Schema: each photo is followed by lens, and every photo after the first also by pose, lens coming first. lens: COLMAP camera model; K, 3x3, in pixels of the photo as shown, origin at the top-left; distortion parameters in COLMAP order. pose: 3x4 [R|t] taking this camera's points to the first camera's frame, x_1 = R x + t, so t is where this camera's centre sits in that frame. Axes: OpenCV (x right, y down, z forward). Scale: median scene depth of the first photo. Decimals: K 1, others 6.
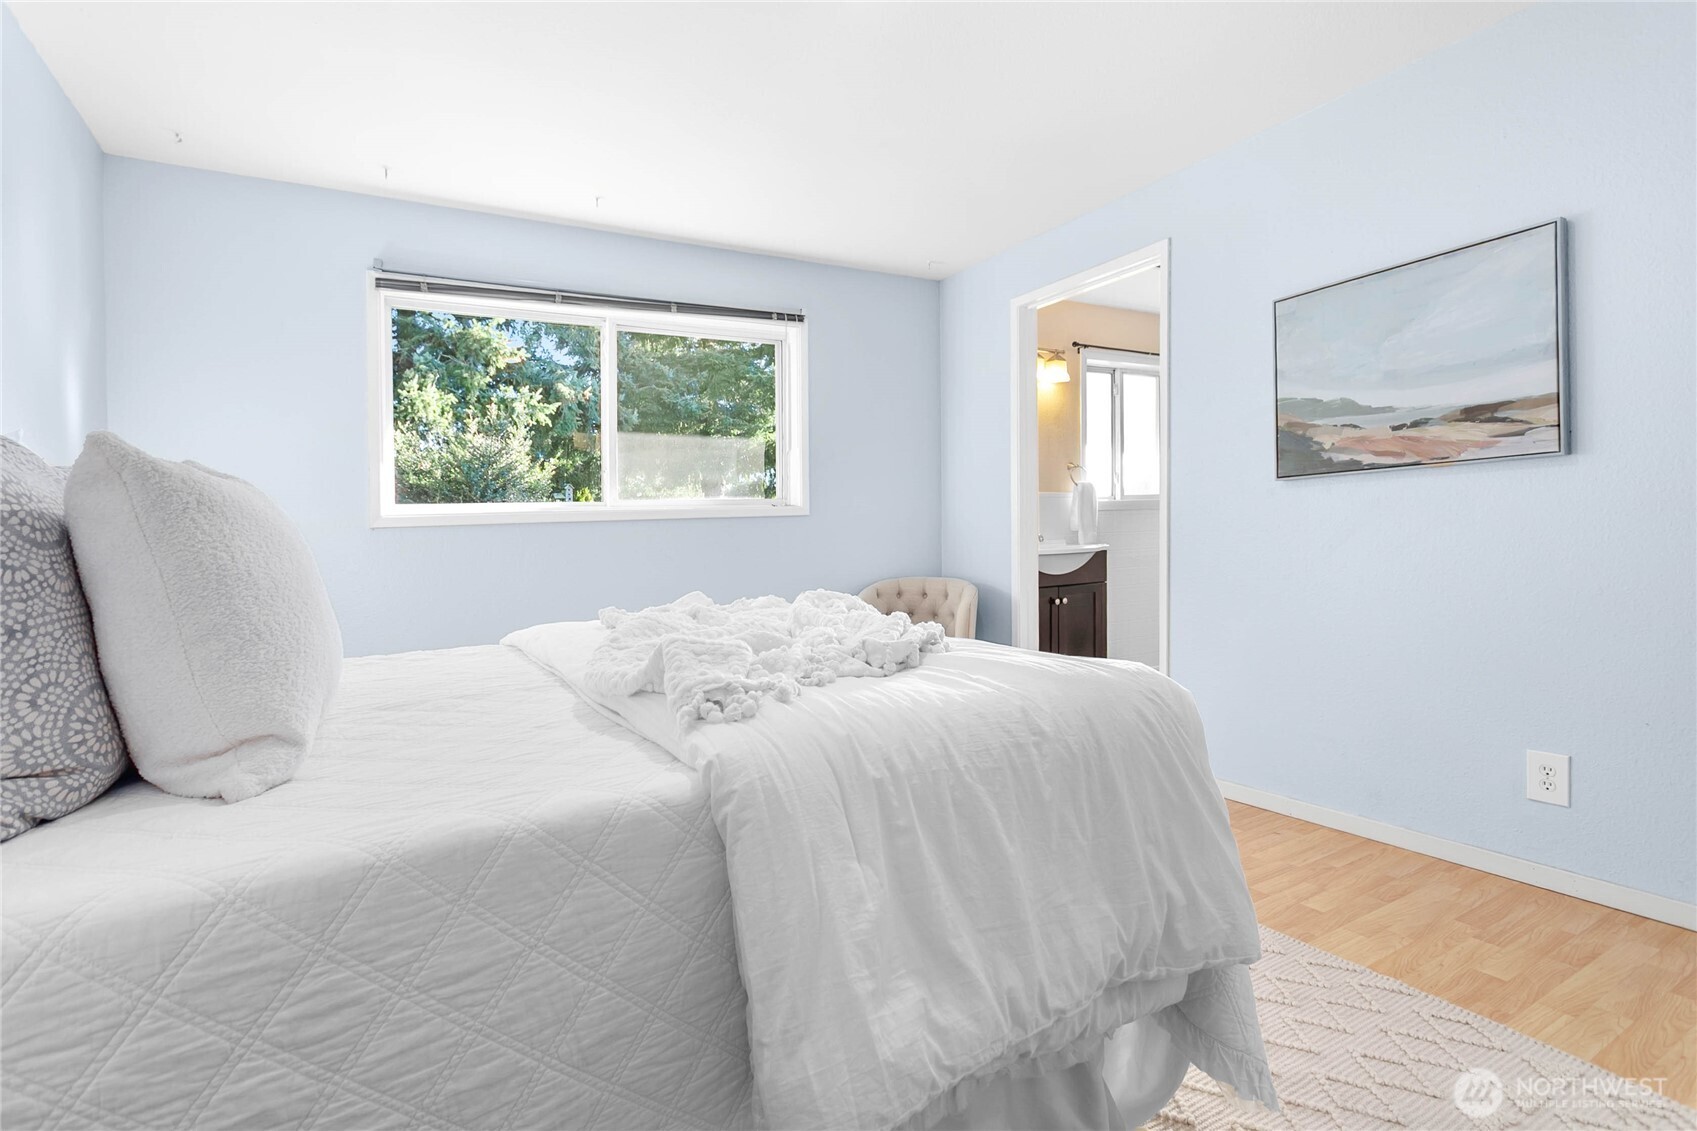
lens RADIAL K [[806.3, 0, 843.0], [0, 806.3, 560.6], [0, 0, 1]] dist [0.003767, 0.000082]
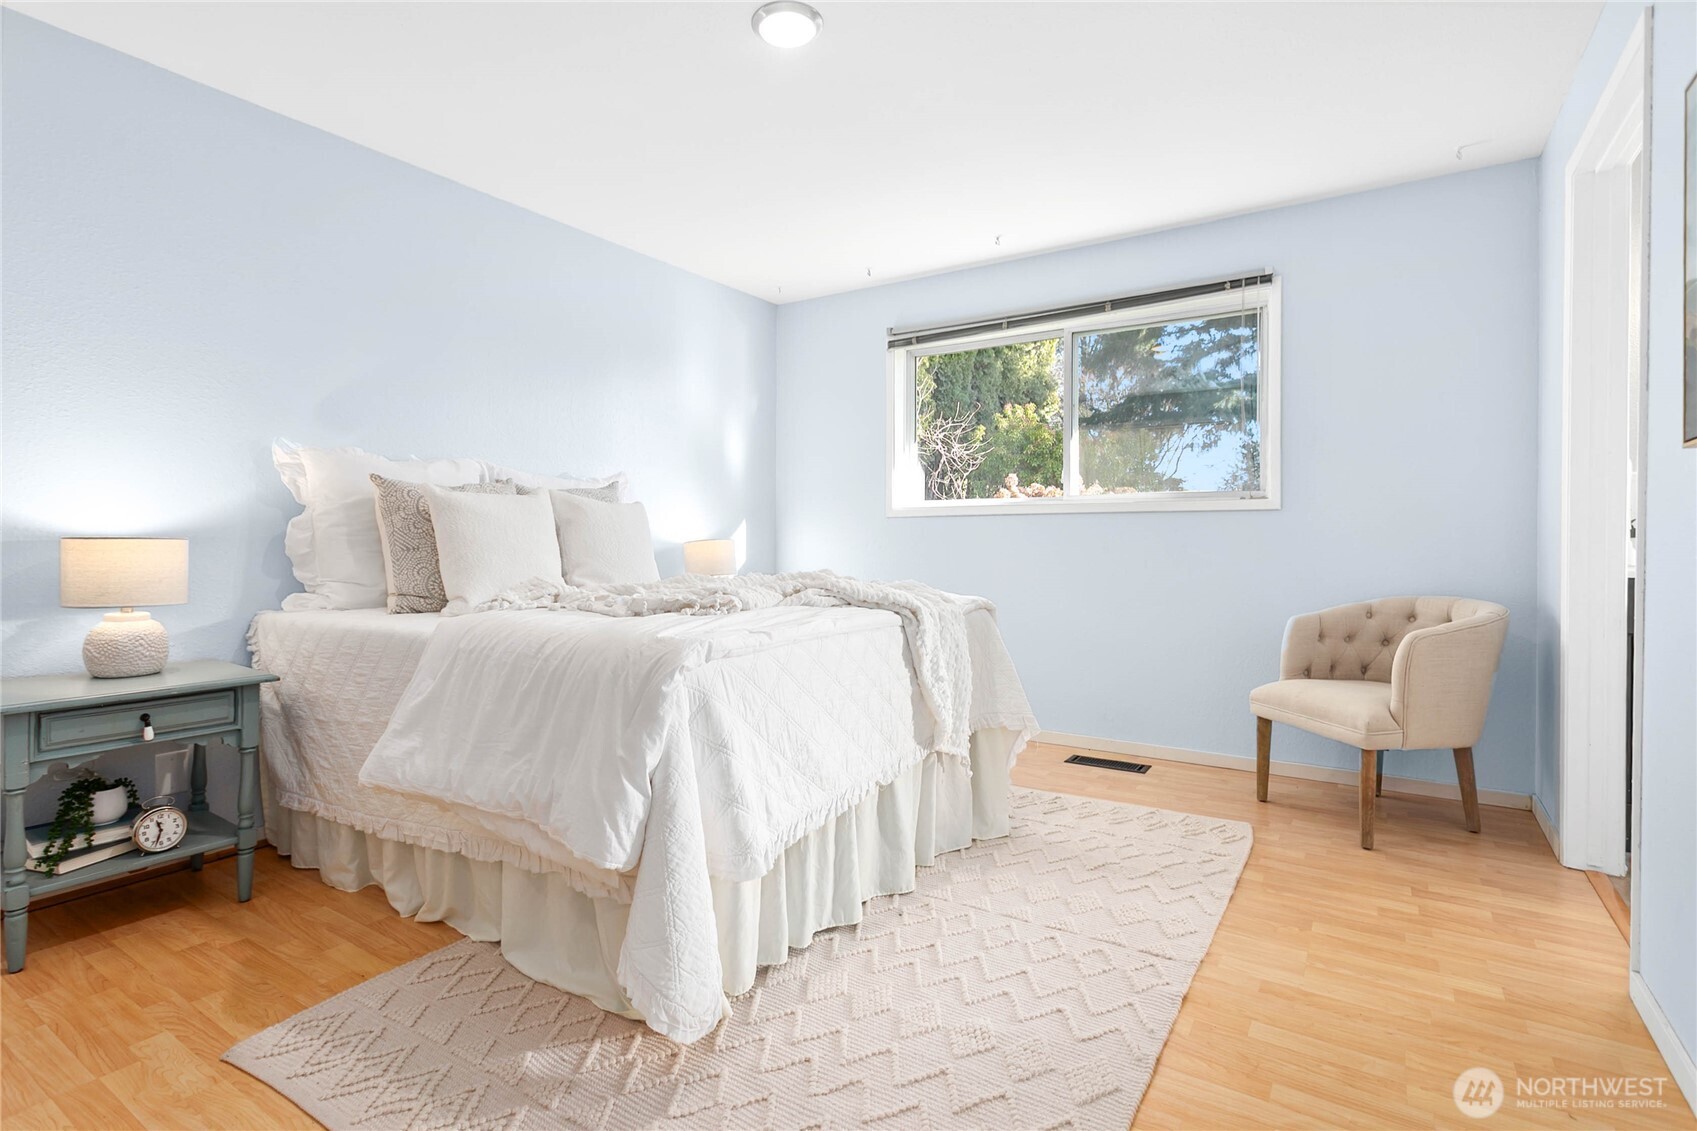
lens RADIAL K [[806.3, 0, 850.8], [0, 806.3, 565.4], [0, 0, 1]] dist [0.003767, 0.000082]
pose [[0.465006, 0.067607, -0.882722, 0.580301], [-0.049591, 0.997504, 0.050274, -0.020227], [0.883917, 0.020398, 0.467198, 0.241814]]
